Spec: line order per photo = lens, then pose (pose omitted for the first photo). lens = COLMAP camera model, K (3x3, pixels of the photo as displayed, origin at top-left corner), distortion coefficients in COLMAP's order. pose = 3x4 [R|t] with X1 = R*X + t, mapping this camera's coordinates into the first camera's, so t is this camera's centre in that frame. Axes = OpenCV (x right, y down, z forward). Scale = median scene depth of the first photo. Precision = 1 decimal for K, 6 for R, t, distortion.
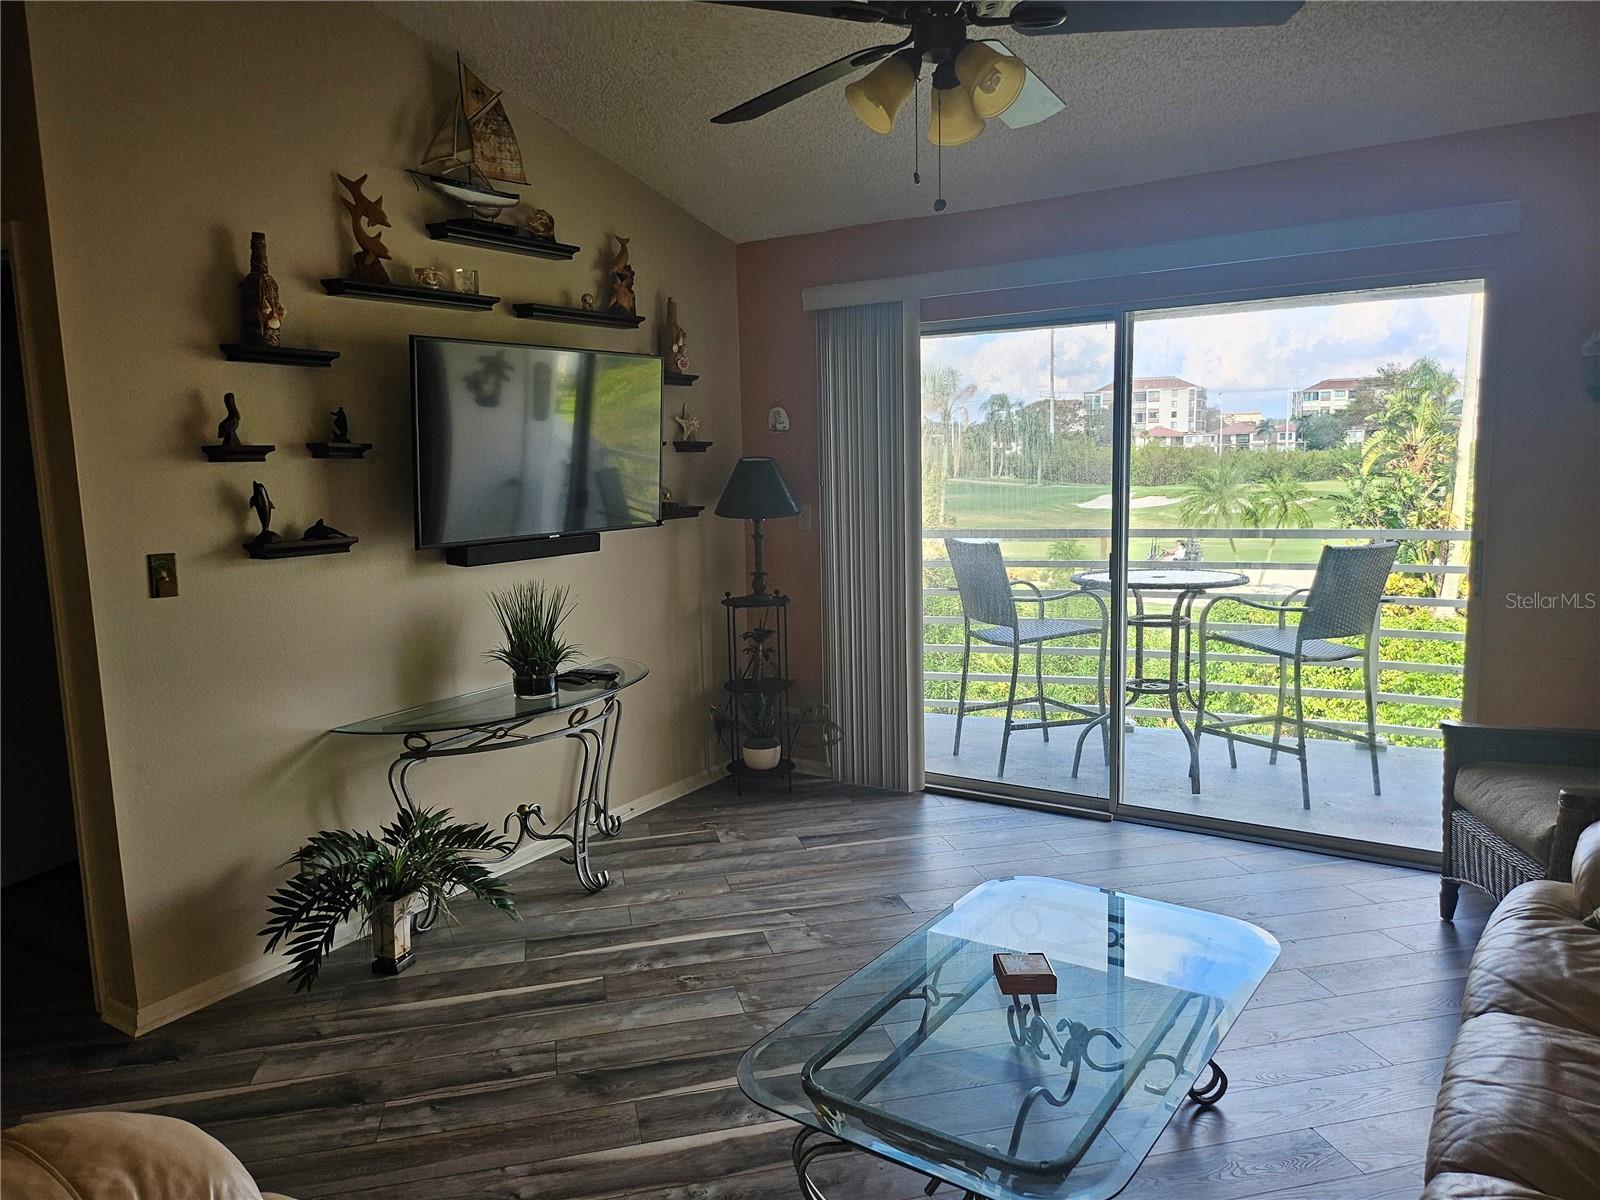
lens RADIAL K [[1138.0, 0, 806.0], [0, 1138.0, 585.0], [0, 0, 1]] dist [0.074154, -0.080577]
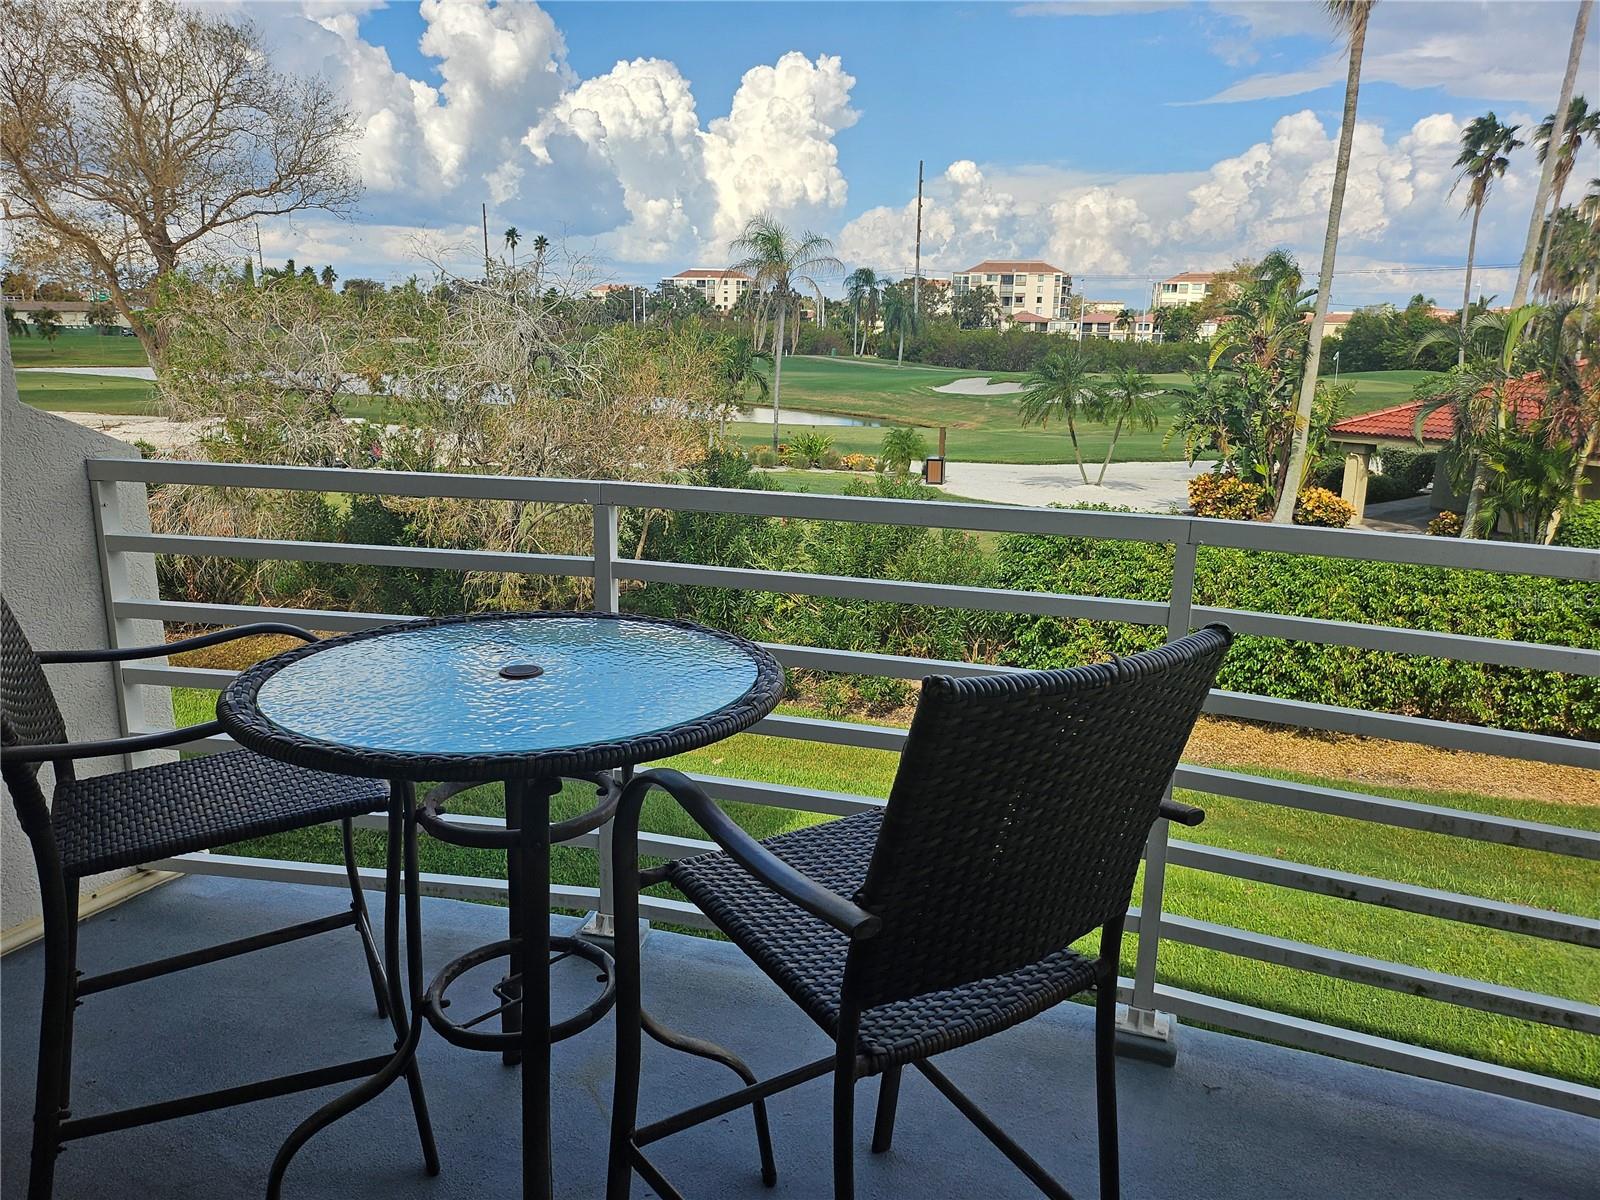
lens RADIAL K [[1153.2, 0, 800.0], [0, 1153.2, 600.0], [0, 0, 1]] dist [-0.002350, -0.000513]
pose [[0.993240, 0.013583, 0.115278, 0.046791], [-0.027056, 0.992866, 0.116128, -0.008619], [-0.112878, -0.118462, 0.986522, 0.091691]]
